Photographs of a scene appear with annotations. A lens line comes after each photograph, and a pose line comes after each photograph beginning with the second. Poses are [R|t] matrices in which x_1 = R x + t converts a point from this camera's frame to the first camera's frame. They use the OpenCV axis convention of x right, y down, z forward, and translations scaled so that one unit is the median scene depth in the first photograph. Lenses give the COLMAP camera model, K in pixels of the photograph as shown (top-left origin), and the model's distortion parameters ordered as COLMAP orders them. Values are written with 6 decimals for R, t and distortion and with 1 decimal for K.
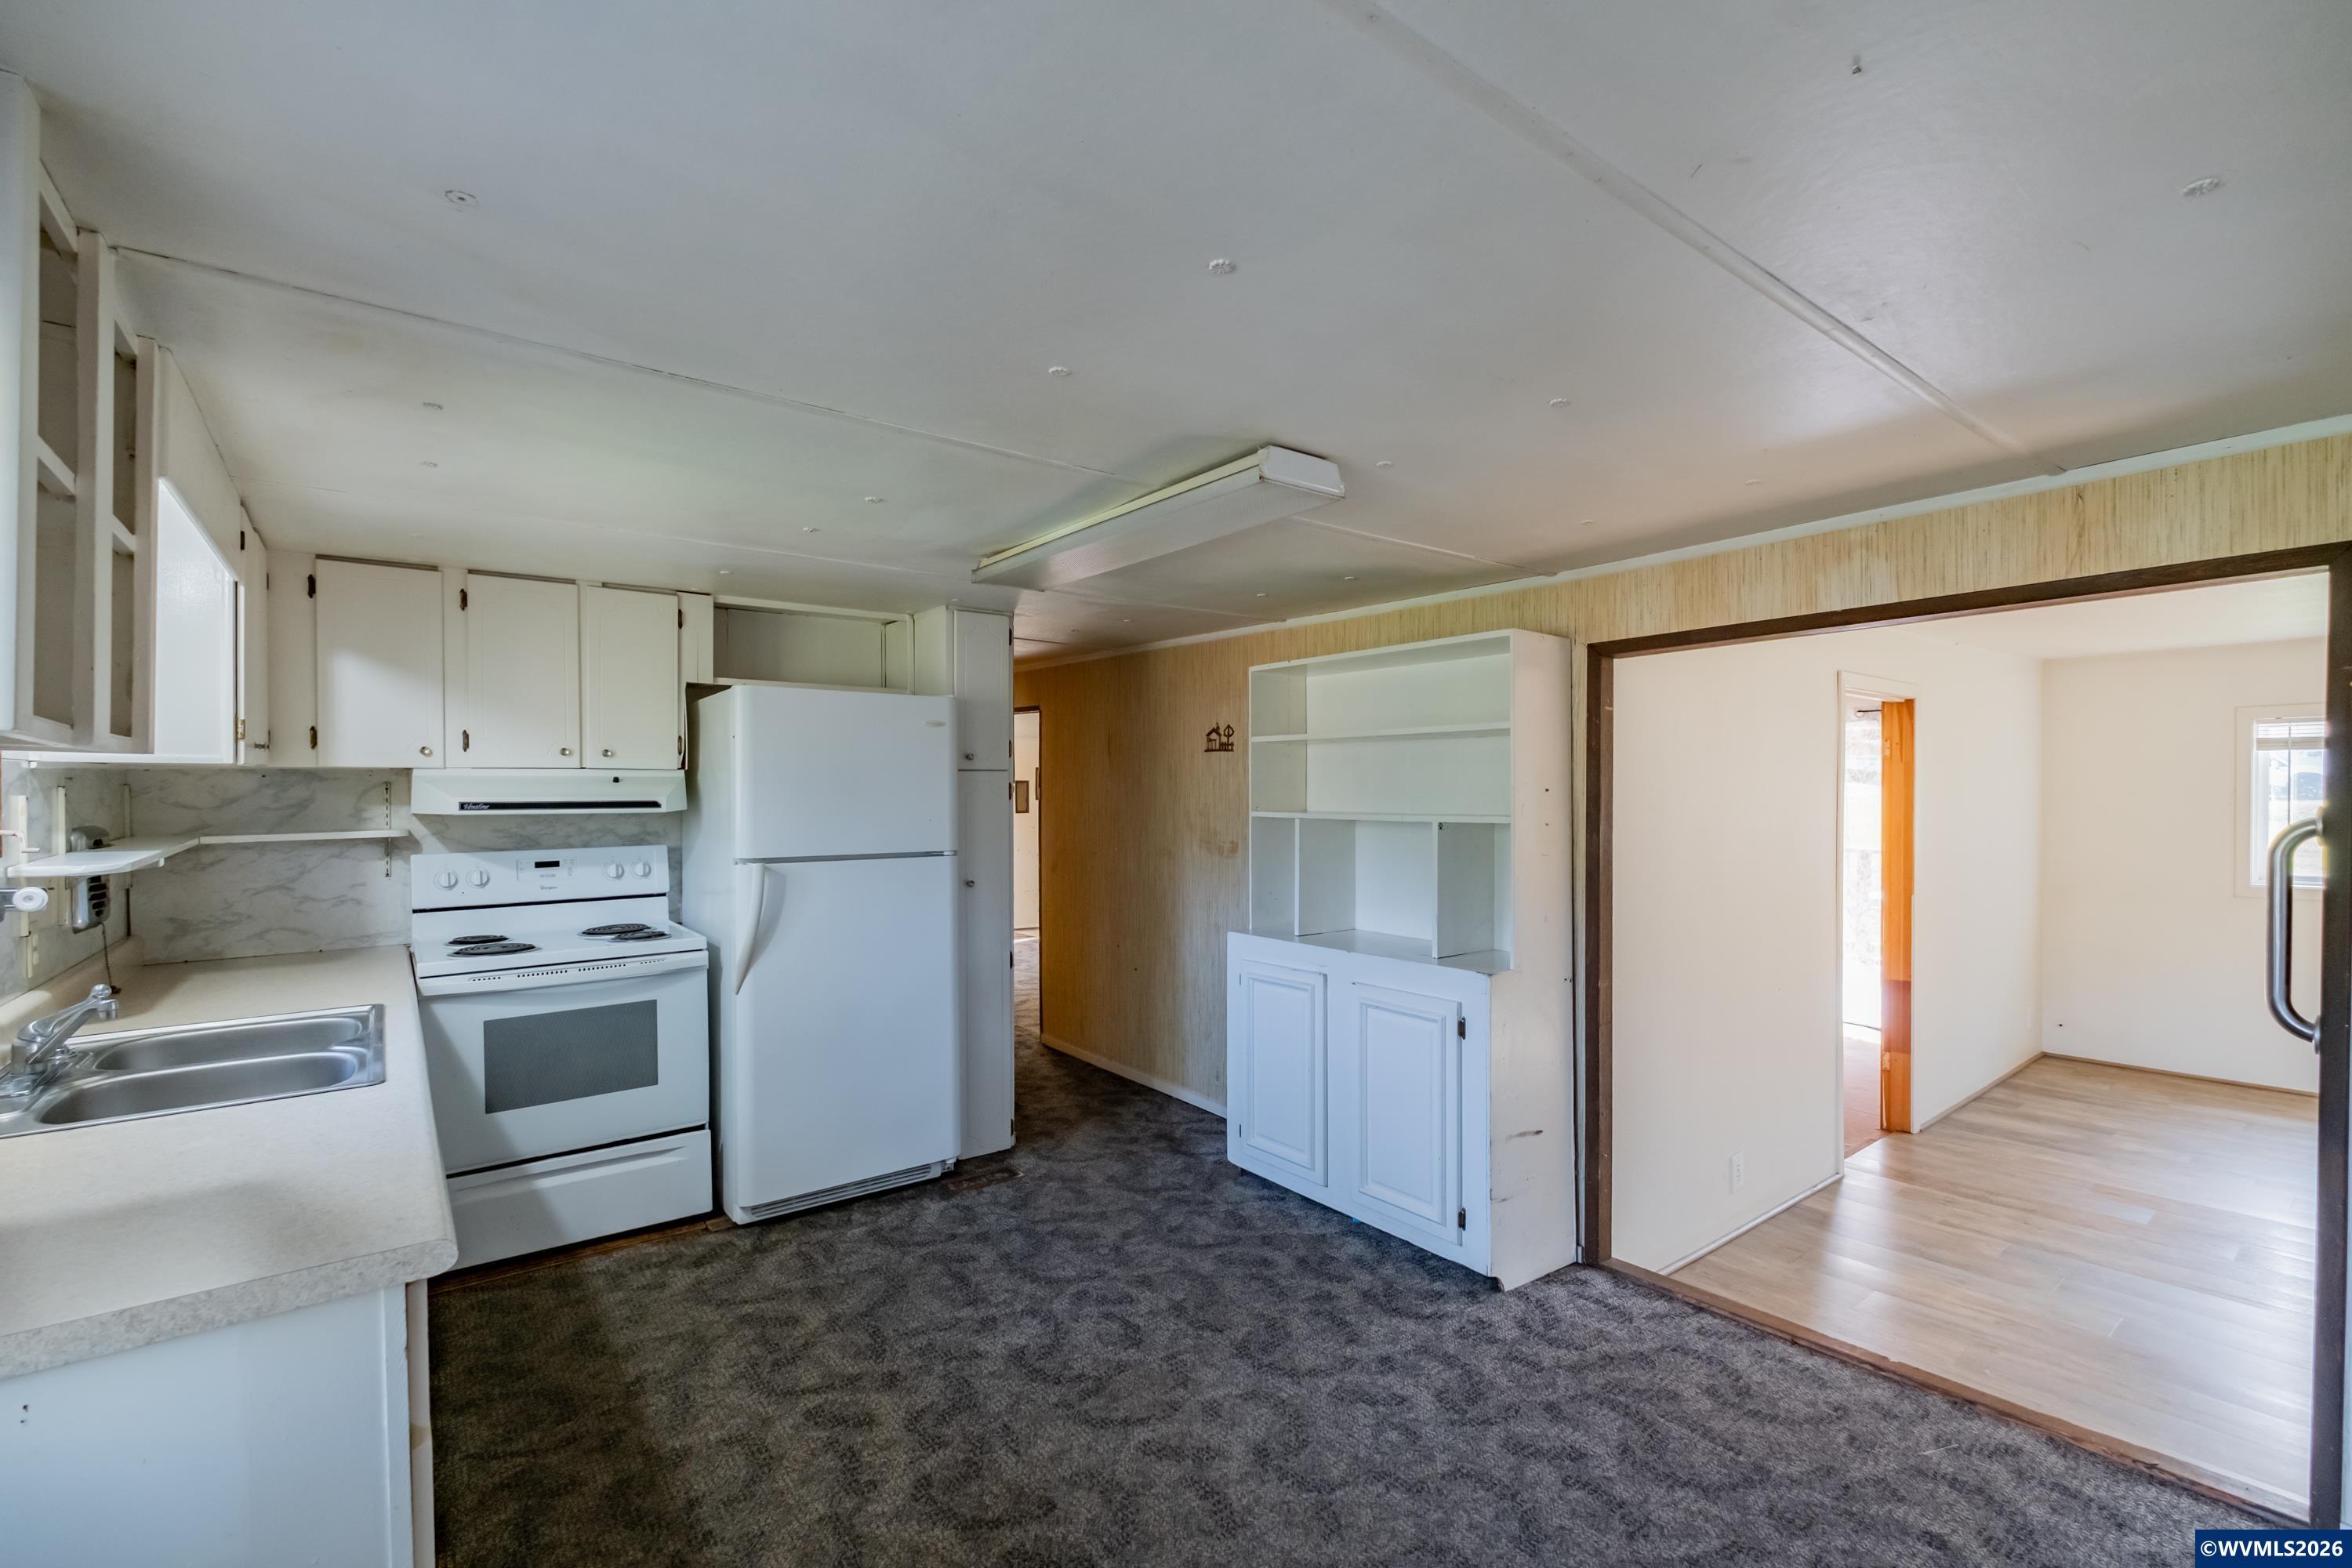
lens RADIAL K [[1024.0, 0, 1178.8], [0, 1024.0, 794.4], [0, 0, 1]] dist [0.010726, -0.002024]
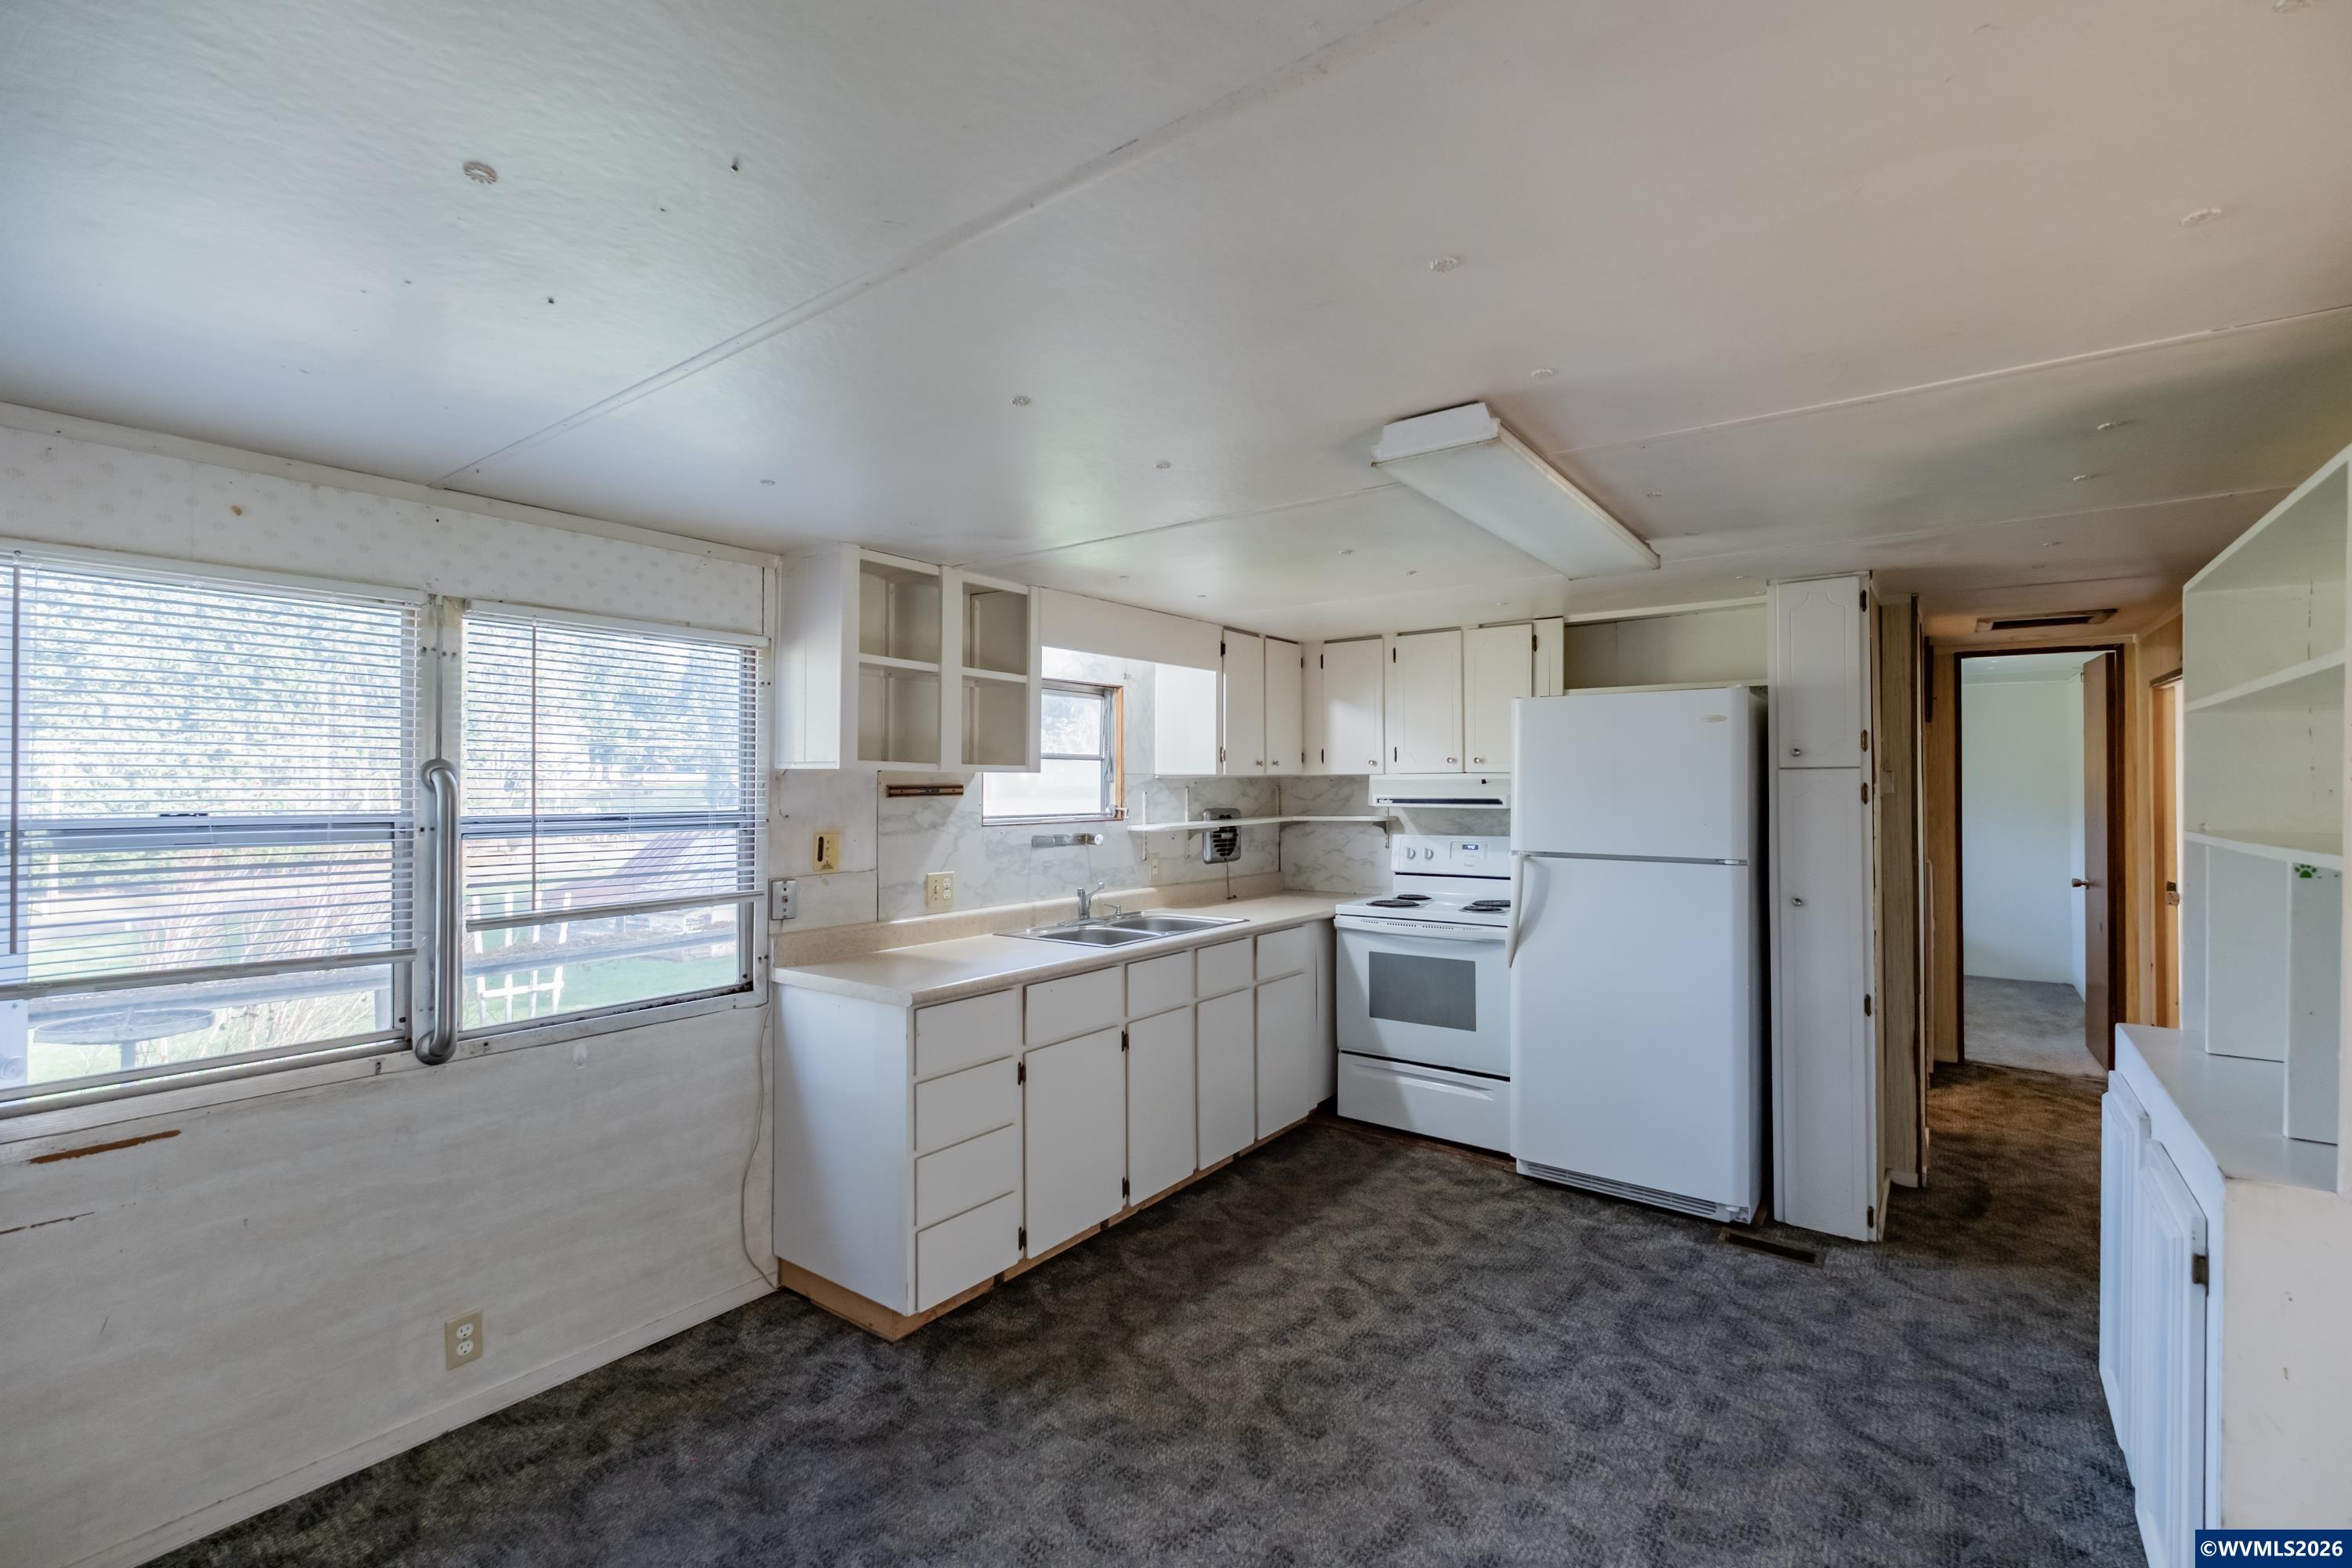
lens RADIAL K [[1024.0, 0, 1224.4], [0, 1024.0, 777.7], [0, 0, 1]] dist [0.010726, -0.002024]
pose [[0.292230, -0.006447, -0.956326, 0.604644], [-0.006925, 0.999937, -0.008857, -0.006364], [0.956323, 0.009211, 0.292167, 0.378110]]
